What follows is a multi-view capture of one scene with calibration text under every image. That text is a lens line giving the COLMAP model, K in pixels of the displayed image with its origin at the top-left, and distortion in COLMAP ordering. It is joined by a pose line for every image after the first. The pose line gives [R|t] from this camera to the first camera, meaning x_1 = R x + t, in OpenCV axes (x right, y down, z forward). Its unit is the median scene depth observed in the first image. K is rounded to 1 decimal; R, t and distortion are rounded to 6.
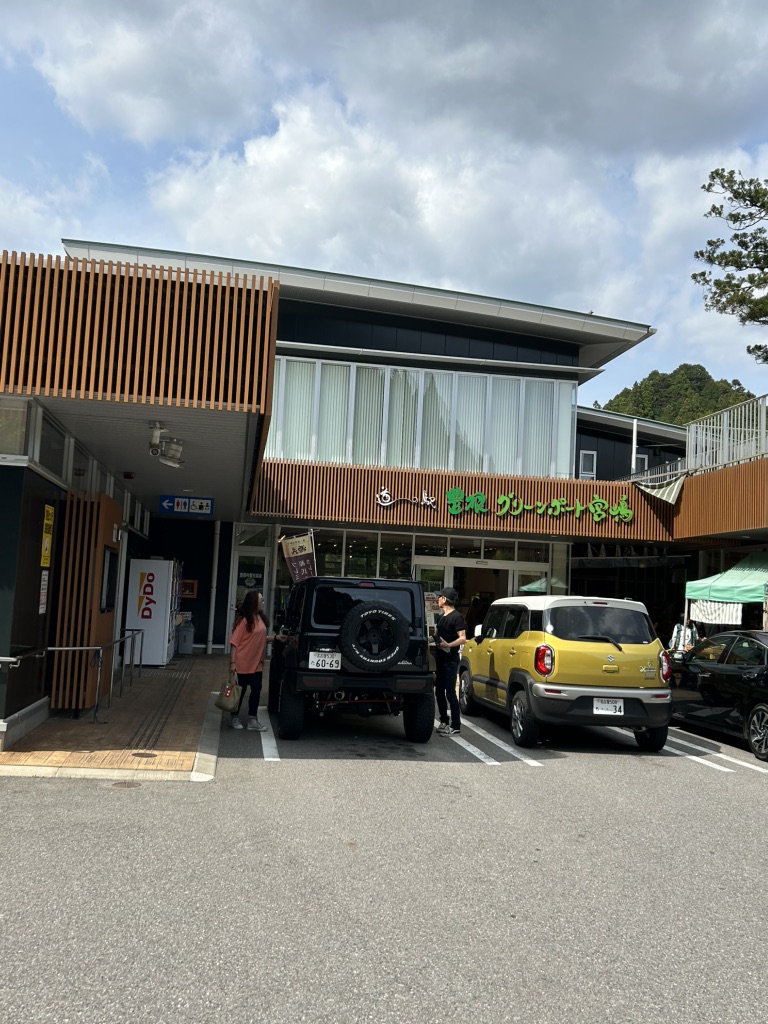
lens RADIAL K [[922.6, 0, 388.6], [0, 922.6, 509.9], [0, 0, 1]] dist [0.092608, -0.037412]
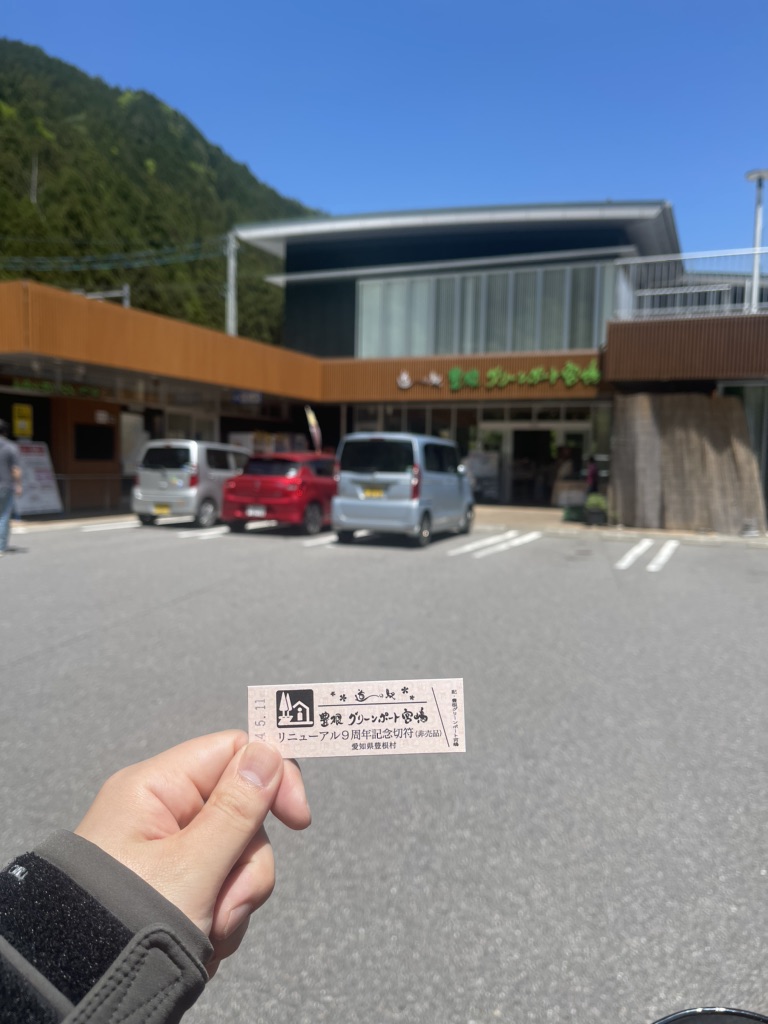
lens RADIAL K [[807.4, 0, 379.0], [0, 807.4, 489.9], [0, 0, 1]] dist [0.057920, -0.092964]
pose [[0.841742, -0.011323, -0.539762, 0.584684], [0.071200, 0.993376, 0.090195, 0.035556], [0.535165, -0.114352, 0.836972, -0.031470]]
